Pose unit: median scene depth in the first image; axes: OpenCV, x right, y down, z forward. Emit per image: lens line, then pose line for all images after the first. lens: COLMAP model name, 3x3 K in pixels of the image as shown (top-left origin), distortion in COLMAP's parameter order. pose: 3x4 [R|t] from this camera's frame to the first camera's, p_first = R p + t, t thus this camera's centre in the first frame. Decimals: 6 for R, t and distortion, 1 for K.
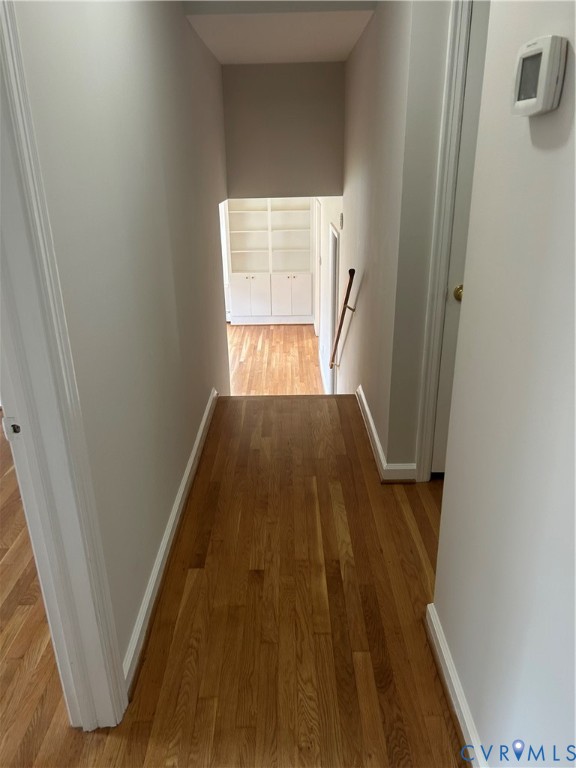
lens RADIAL K [[574.8, 0, 287.6], [0, 574.8, 396.6], [0, 0, 1]] dist [0.054945, -0.061007]
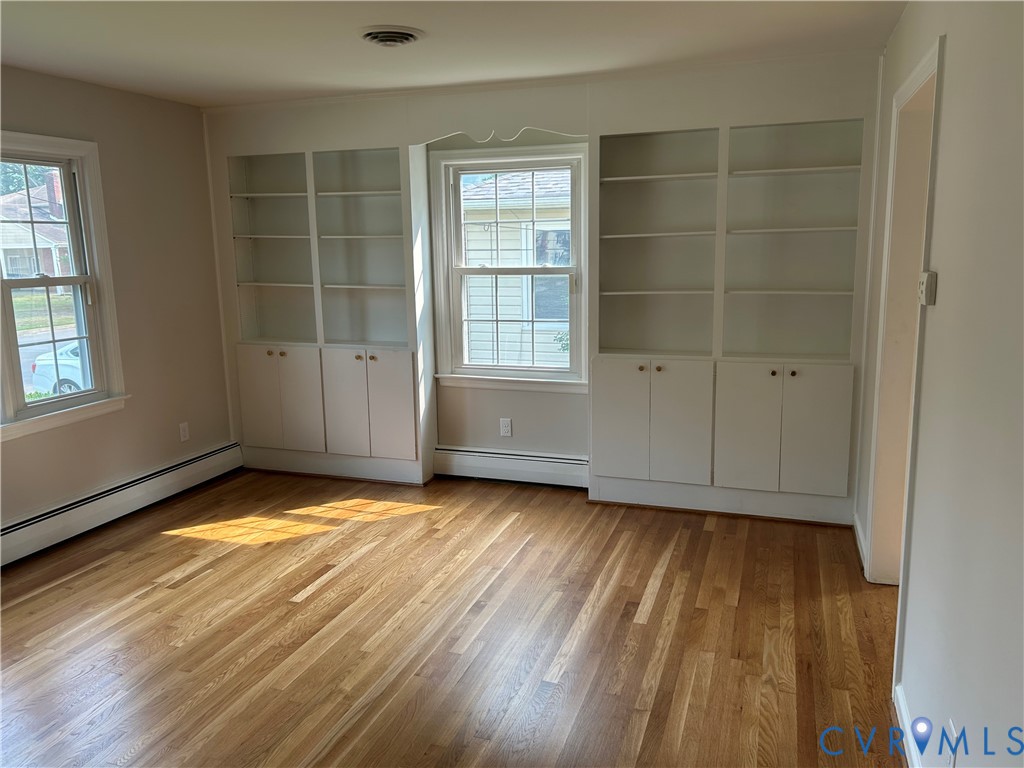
lens RADIAL K [[766.4, 0, 512.0], [0, 766.4, 384.0], [0, 0, 1]] dist [0.054945, -0.061007]
pose [[0.942404, 0.053148, -0.330229, 0.006655], [-0.120653, 0.974841, -0.187427, -0.110107], [0.311959, 0.216475, 0.925106, 0.595693]]
